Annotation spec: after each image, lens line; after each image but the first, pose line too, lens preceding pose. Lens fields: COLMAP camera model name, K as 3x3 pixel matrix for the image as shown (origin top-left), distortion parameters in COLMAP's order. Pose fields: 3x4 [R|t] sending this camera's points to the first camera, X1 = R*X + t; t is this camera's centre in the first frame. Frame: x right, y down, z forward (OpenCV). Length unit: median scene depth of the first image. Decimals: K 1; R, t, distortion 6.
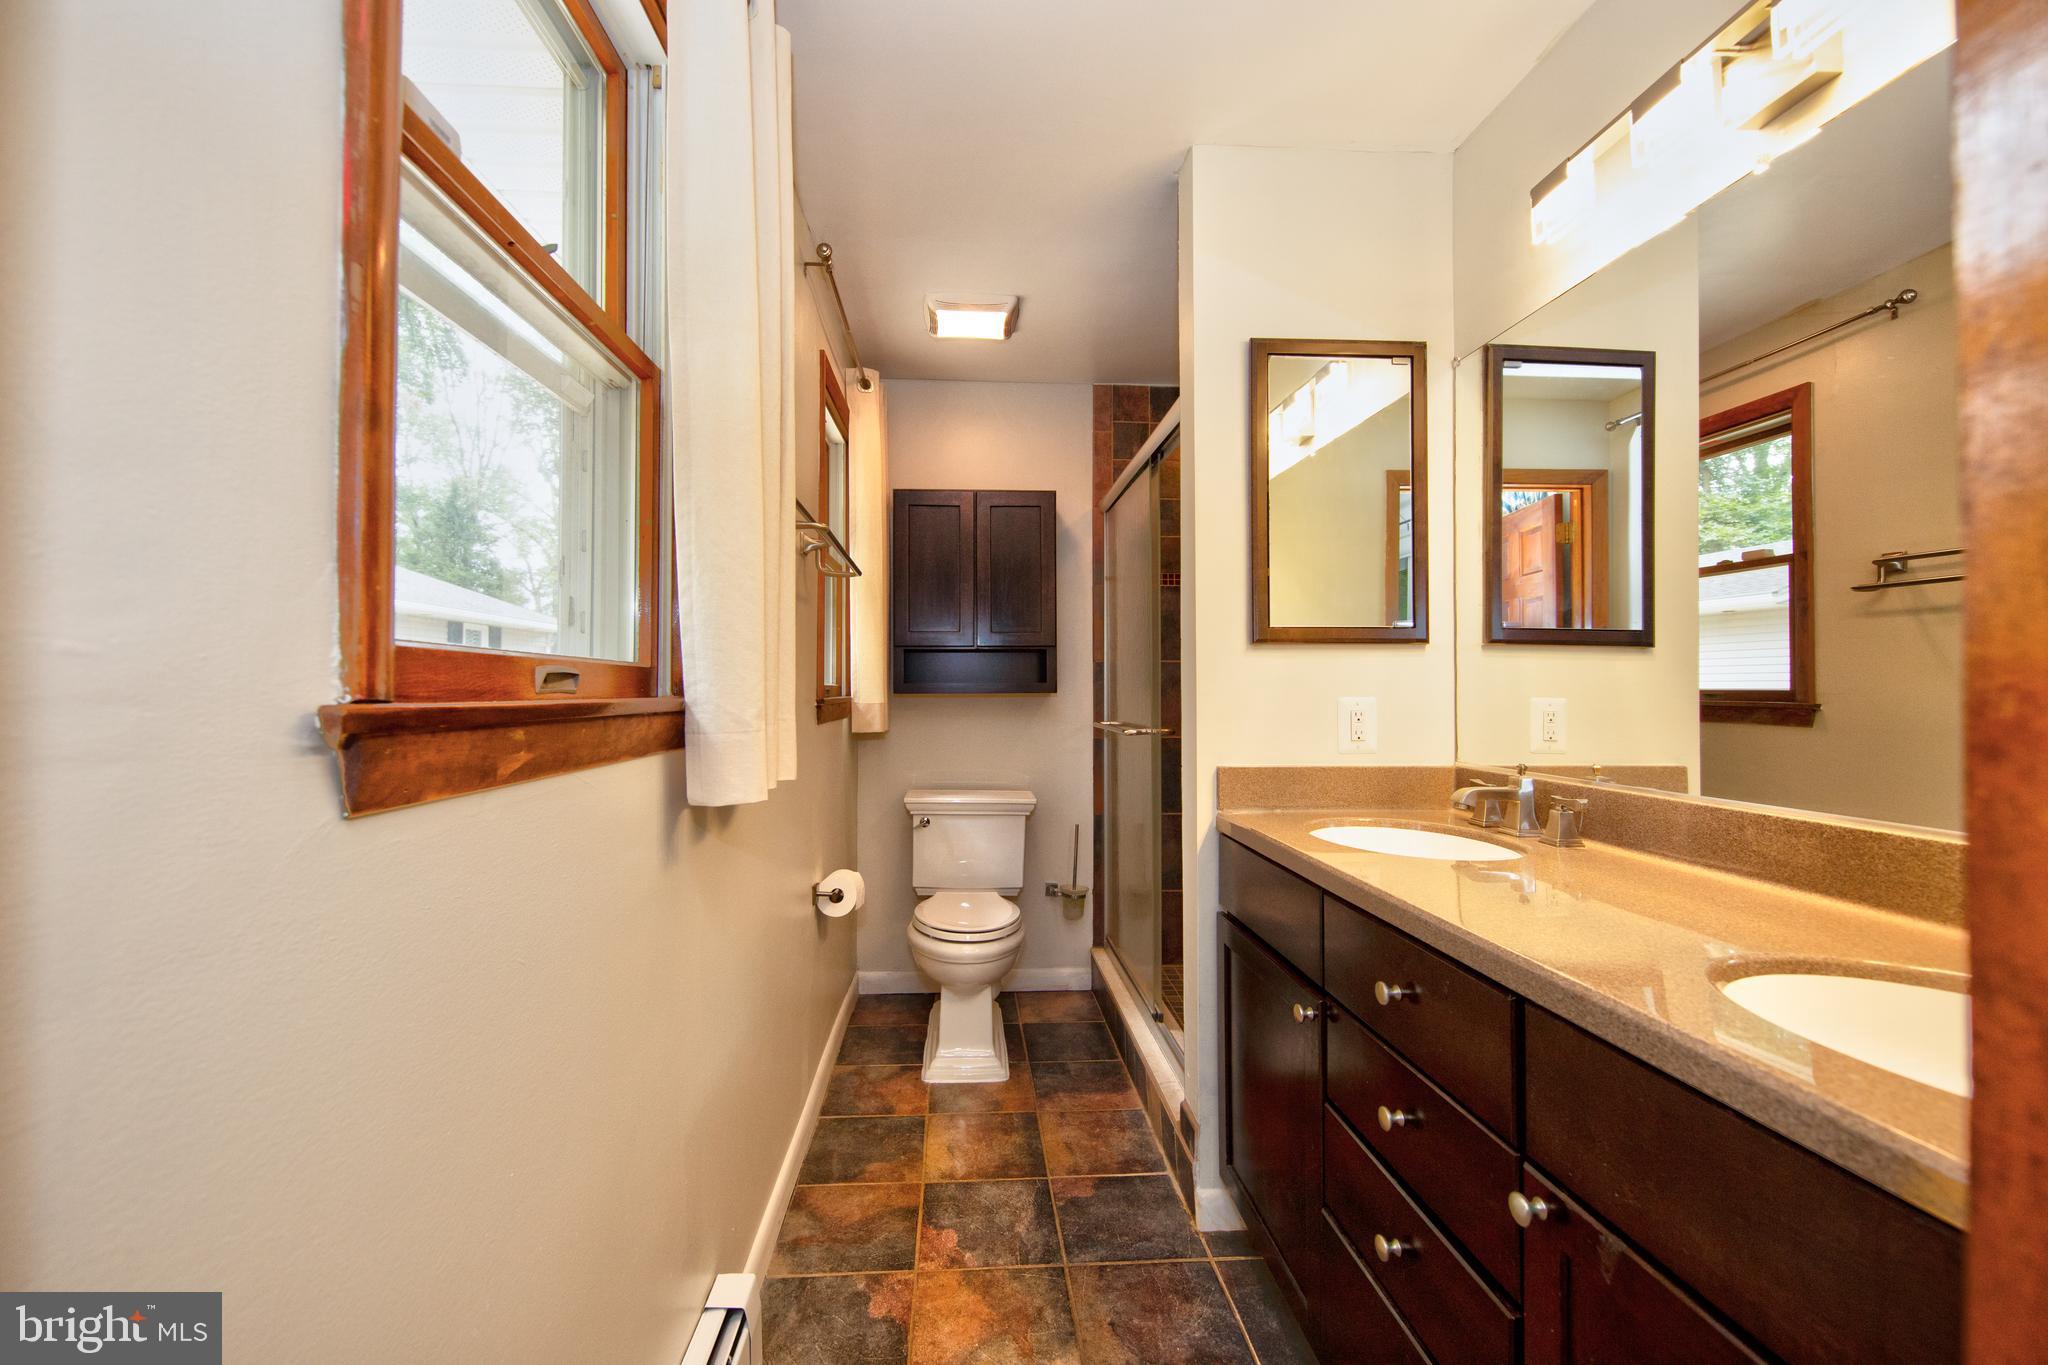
lens RADIAL K [[785.0, 0, 1017.0], [0, 785.0, 682.1], [0, 0, 1]] dist [-0.002073, -0.000022]
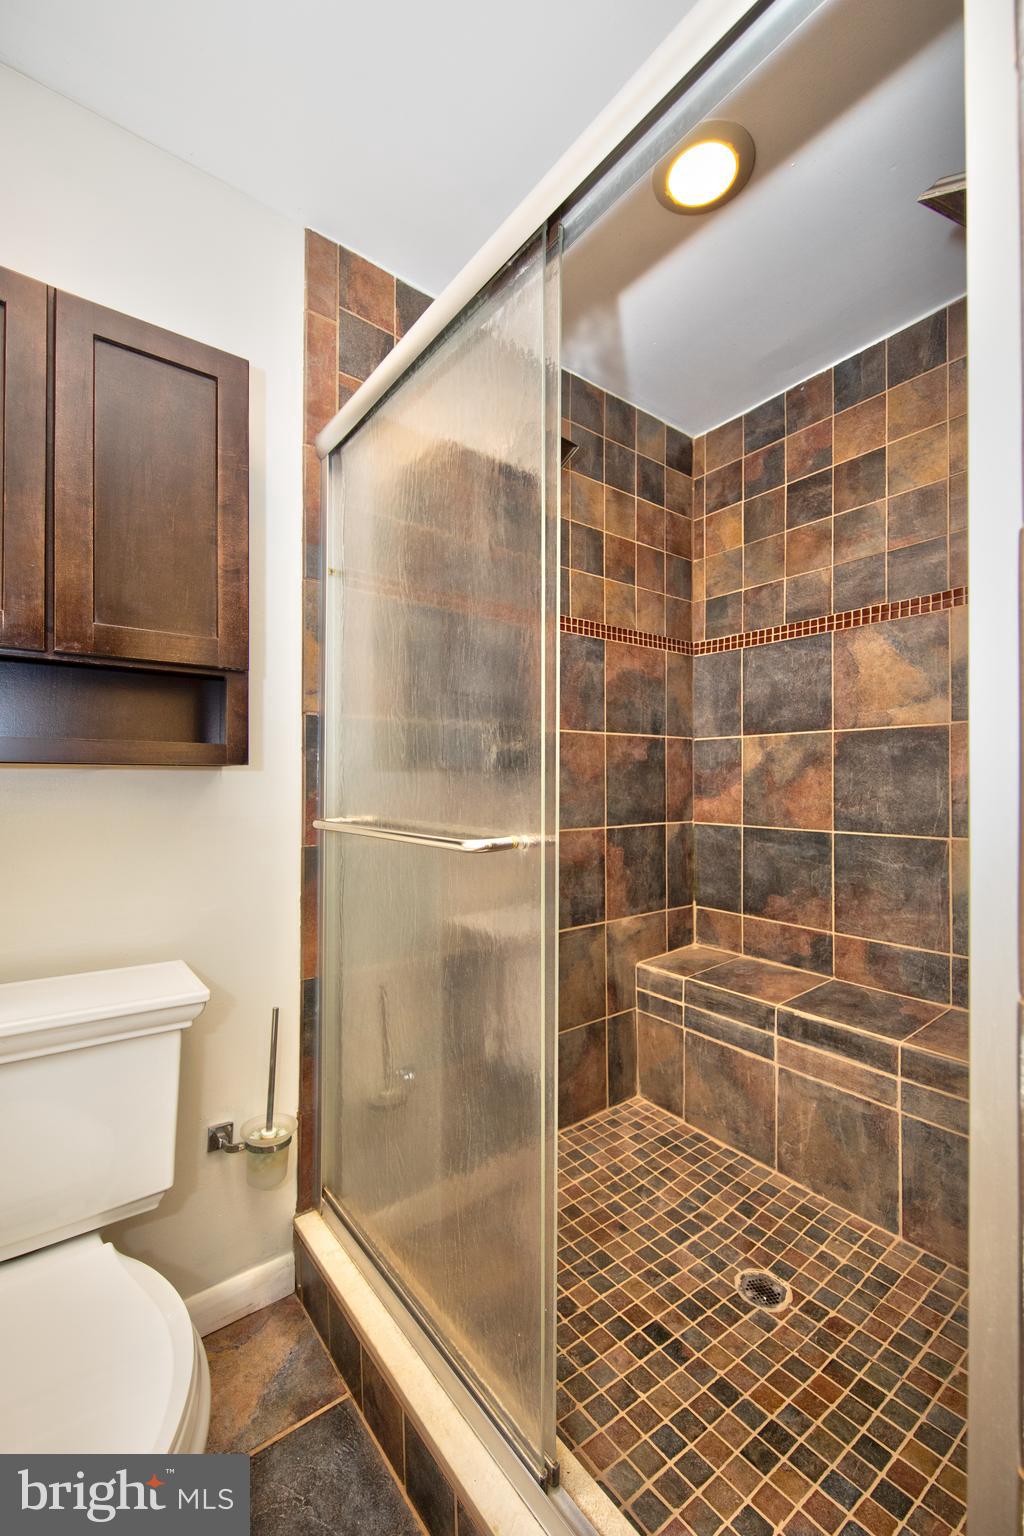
lens RADIAL K [[646.3, 0, 514.0], [0, 646.3, 776.9], [0, 0, 1]] dist [-0.003016, -0.000112]
pose [[0.834453, 0.006165, 0.551044, -0.032234], [-0.005097, 0.999981, -0.003469, 0.020615], [-0.551055, 0.000086, 0.834469, 0.527935]]
